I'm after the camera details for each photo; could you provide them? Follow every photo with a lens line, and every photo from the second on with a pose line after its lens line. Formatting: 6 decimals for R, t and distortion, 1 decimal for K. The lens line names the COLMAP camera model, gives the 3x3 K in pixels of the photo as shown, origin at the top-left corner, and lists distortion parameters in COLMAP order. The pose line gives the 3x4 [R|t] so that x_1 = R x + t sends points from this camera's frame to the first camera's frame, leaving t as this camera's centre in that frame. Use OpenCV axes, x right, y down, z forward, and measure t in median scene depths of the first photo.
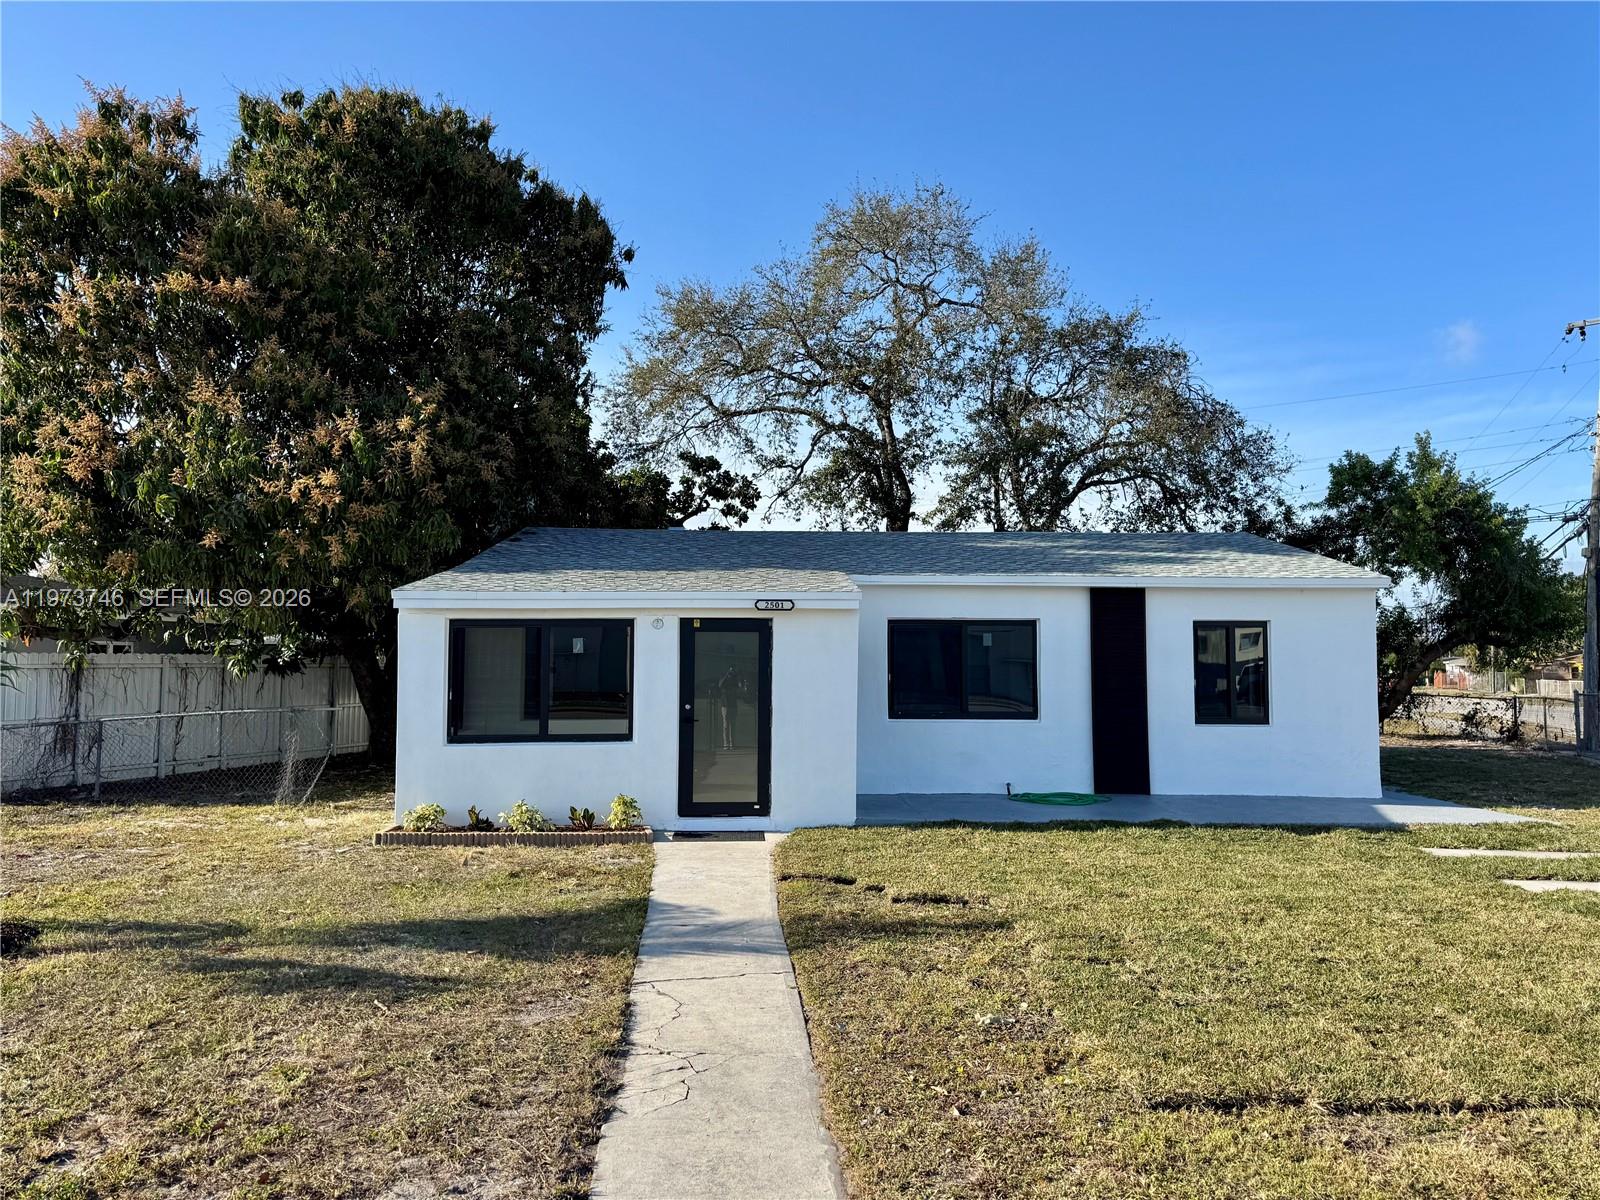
lens RADIAL K [[1109.8, 0, 803.3], [0, 1109.8, 612.3], [0, 0, 1]] dist [0.108942, -0.125400]
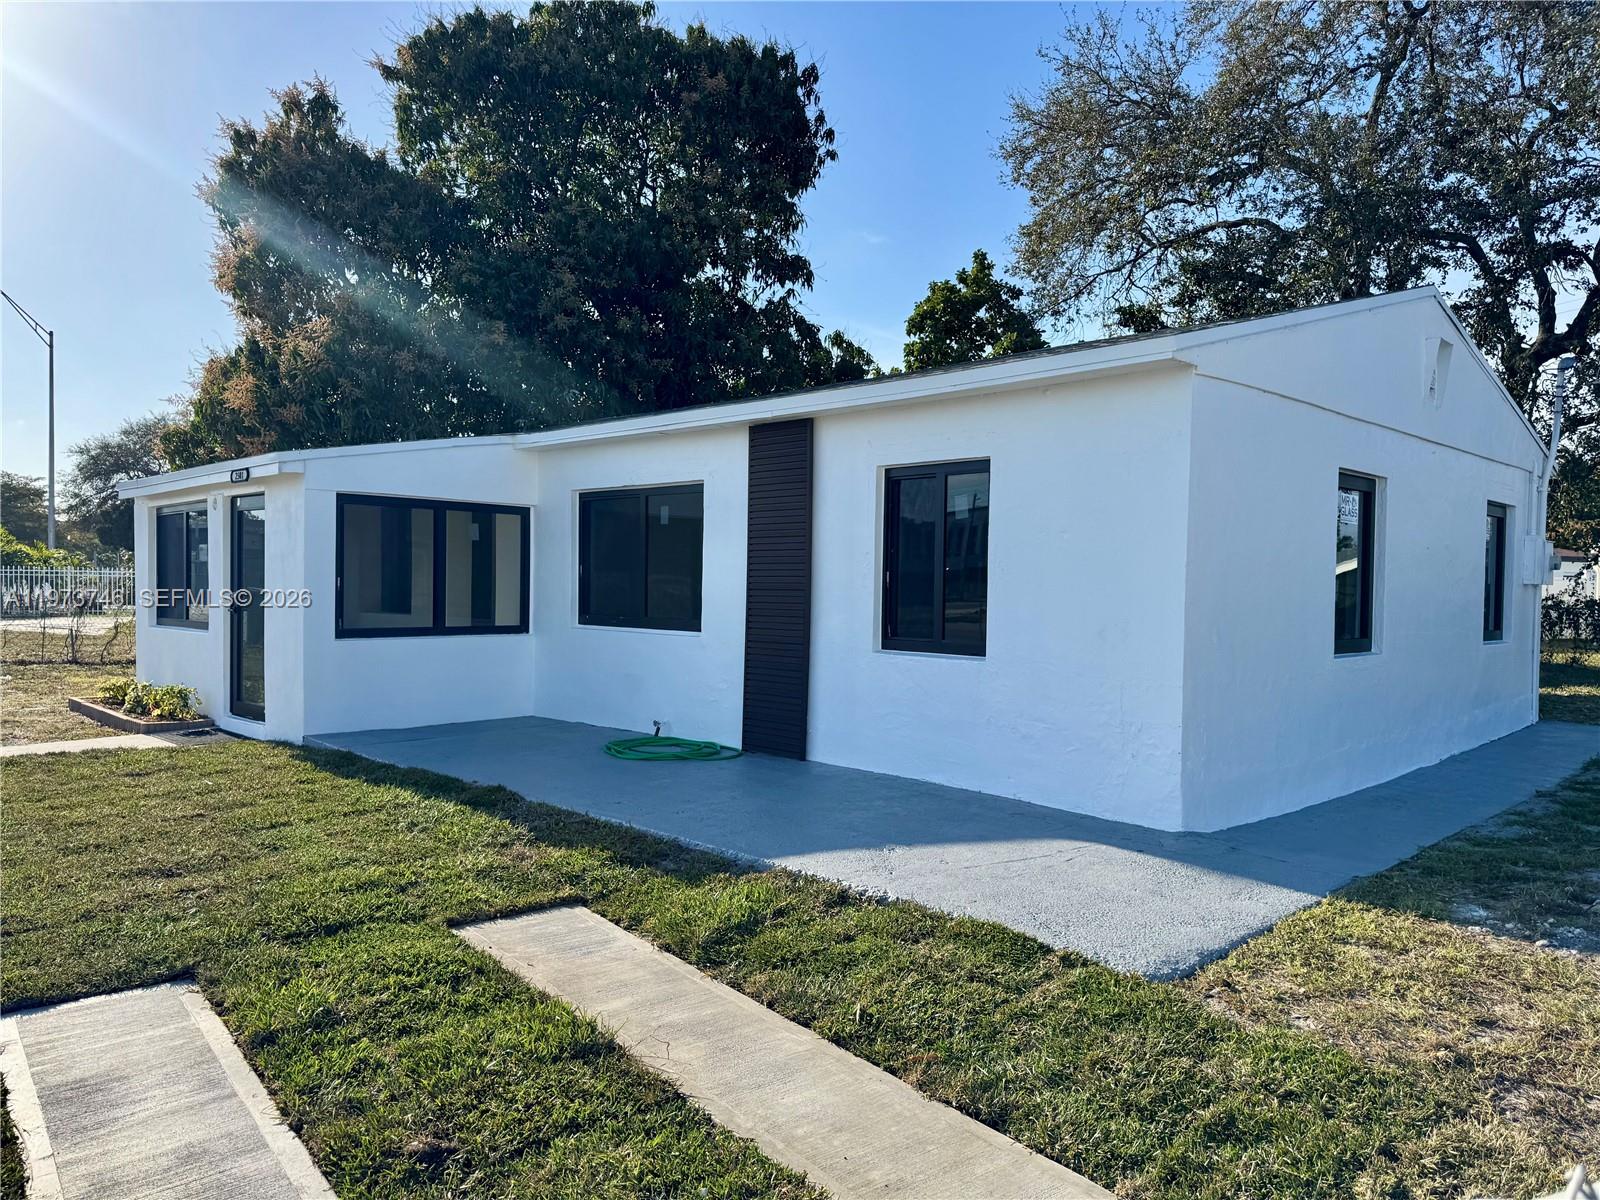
lens RADIAL K [[1108.2, 0, 798.5], [0, 1108.2, 621.1], [0, 0, 1]] dist [0.108809, -0.169471]
pose [[0.682594, 0.031159, -0.730133, 0.725868], [0.024351, 0.997566, 0.065337, 0.047296], [0.730392, -0.062378, 0.680174, 0.585903]]
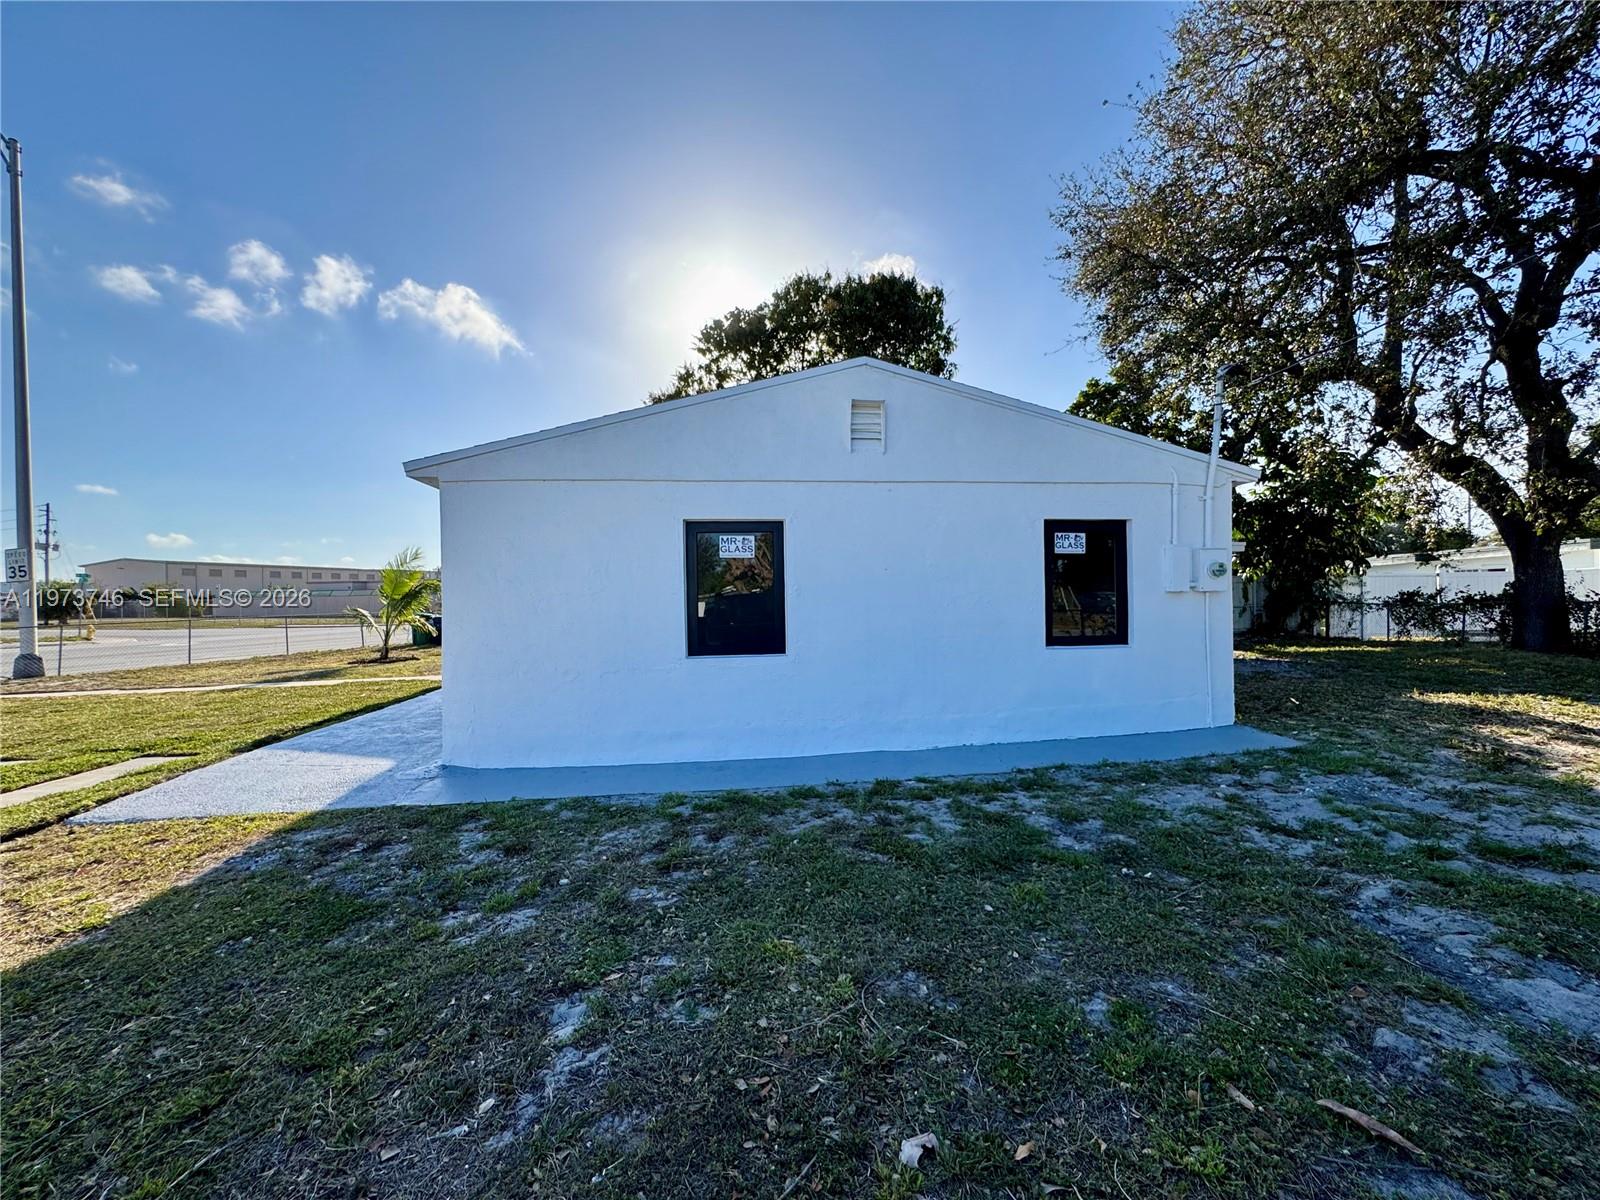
lens RADIAL K [[639.9, 0, 799.3], [0, 639.9, 598.4], [0, 0, 1]] dist [-0.004410, 0.000295]
pose [[0.096605, 0.000938, -0.995322, 0.936217], [0.063785, 0.997938, 0.007131, 0.068678], [0.993277, -0.064176, 0.096346, 1.186492]]
